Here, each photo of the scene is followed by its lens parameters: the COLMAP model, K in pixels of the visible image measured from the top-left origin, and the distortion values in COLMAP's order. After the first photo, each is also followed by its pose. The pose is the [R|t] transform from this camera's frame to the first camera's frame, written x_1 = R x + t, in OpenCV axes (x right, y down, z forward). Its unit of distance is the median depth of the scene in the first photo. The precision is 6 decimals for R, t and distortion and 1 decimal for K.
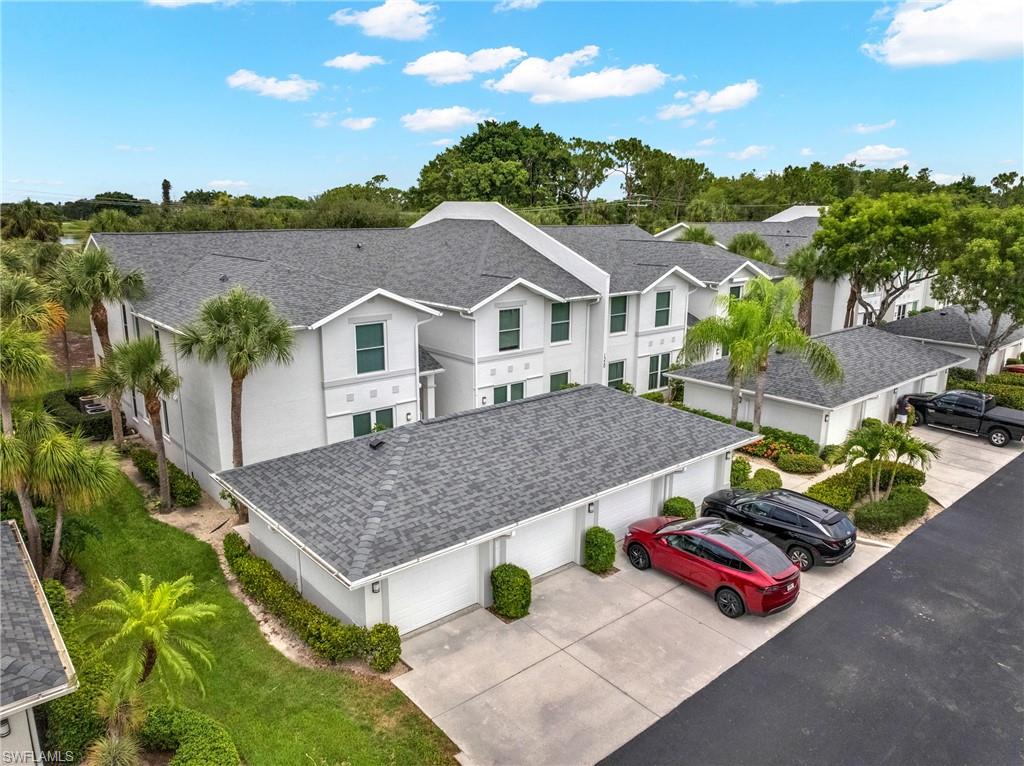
lens RADIAL K [[715.9, 0, 516.7], [0, 715.9, 384.7], [0, 0, 1]] dist [-0.044827, 0.017158]
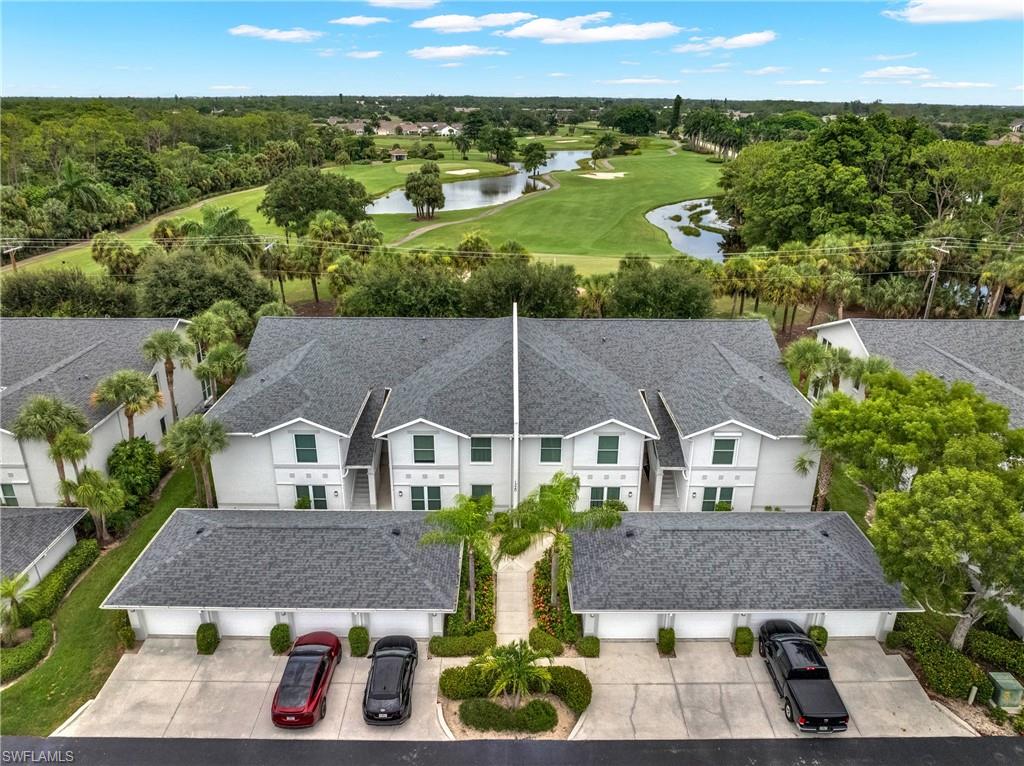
lens RADIAL K [[715.9, 0, 519.0], [0, 715.9, 386.7], [0, 0, 1]] dist [-0.044827, 0.017158]
pose [[0.762370, 0.245835, -0.598630, 1.217087], [-0.160448, 0.967958, 0.193170, -0.647030], [0.626936, -0.051219, 0.777385, 0.105889]]
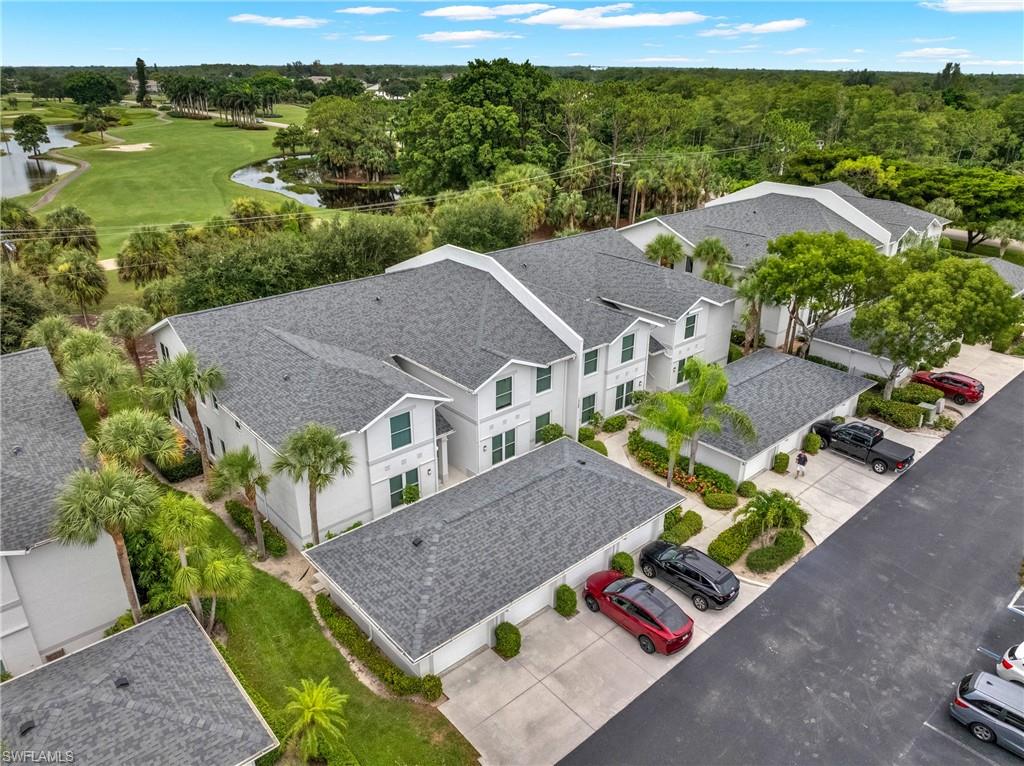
lens RADIAL K [[715.9, 0, 518.3], [0, 715.9, 382.7], [0, 0, 1]] dist [-0.044827, 0.017158]
pose [[0.999874, -0.004759, 0.015159, -0.004844], [0.002016, 0.984381, 0.176042, -0.437450], [-0.015760, -0.175989, 0.984266, -0.357741]]
